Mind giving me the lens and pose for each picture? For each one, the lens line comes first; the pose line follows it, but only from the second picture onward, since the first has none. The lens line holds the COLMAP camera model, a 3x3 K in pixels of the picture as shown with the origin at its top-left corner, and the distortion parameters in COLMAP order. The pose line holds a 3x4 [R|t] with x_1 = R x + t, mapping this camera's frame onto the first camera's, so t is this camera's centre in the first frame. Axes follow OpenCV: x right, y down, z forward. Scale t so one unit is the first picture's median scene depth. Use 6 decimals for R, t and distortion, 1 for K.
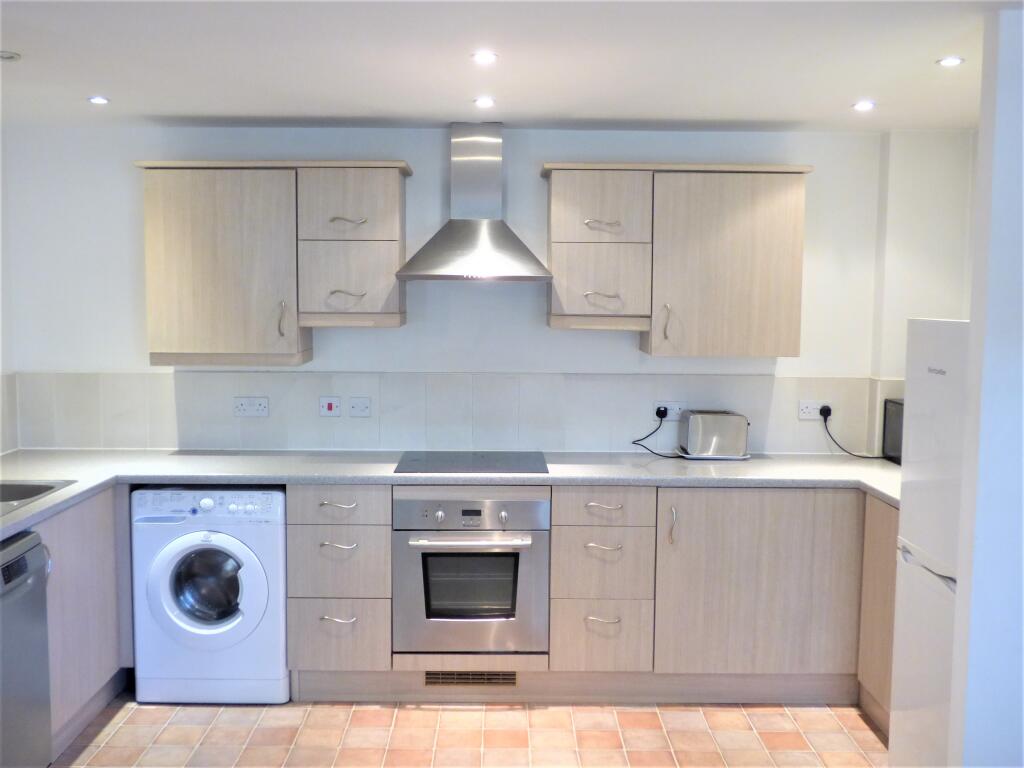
lens RADIAL K [[1046.3, 0, 512.0], [0, 1046.3, 384.0], [0, 0, 1]] dist [-0.010811, -0.012087]
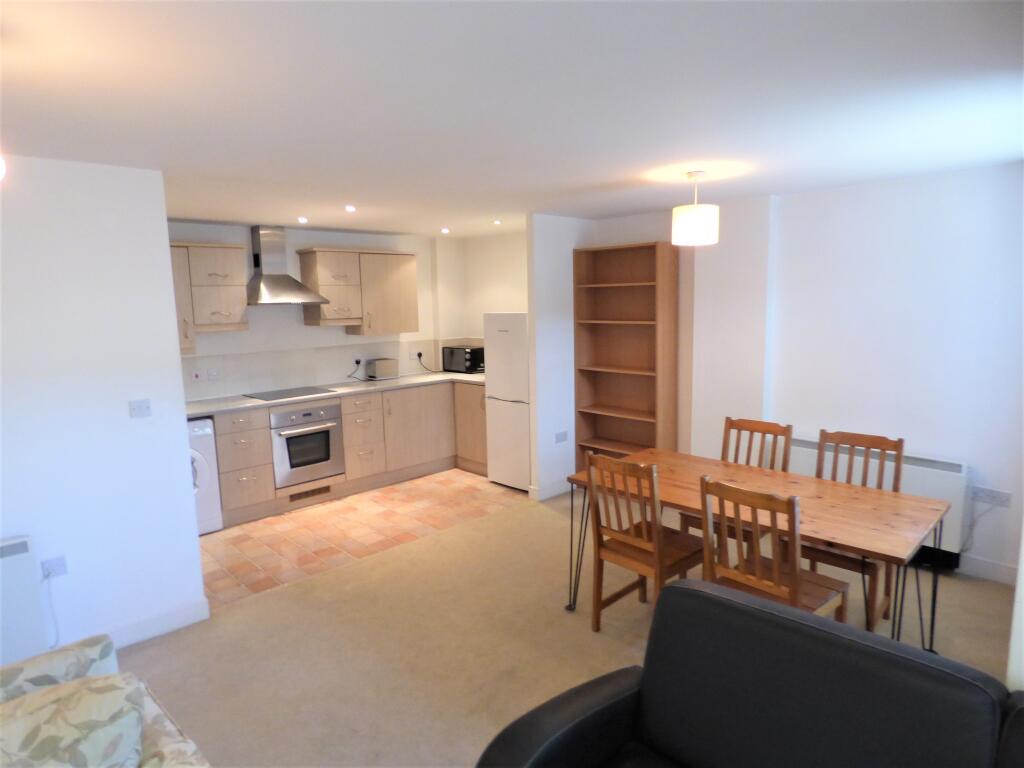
lens RADIAL K [[608.9, 0, 512.0], [0, 608.9, 384.0], [0, 0, 1]] dist [-0.006032, -0.000988]
pose [[0.726113, -0.120718, 0.676895, -0.548460], [0.090494, 0.992682, 0.079962, 0.000365], [-0.681594, 0.003193, 0.731724, -0.178191]]
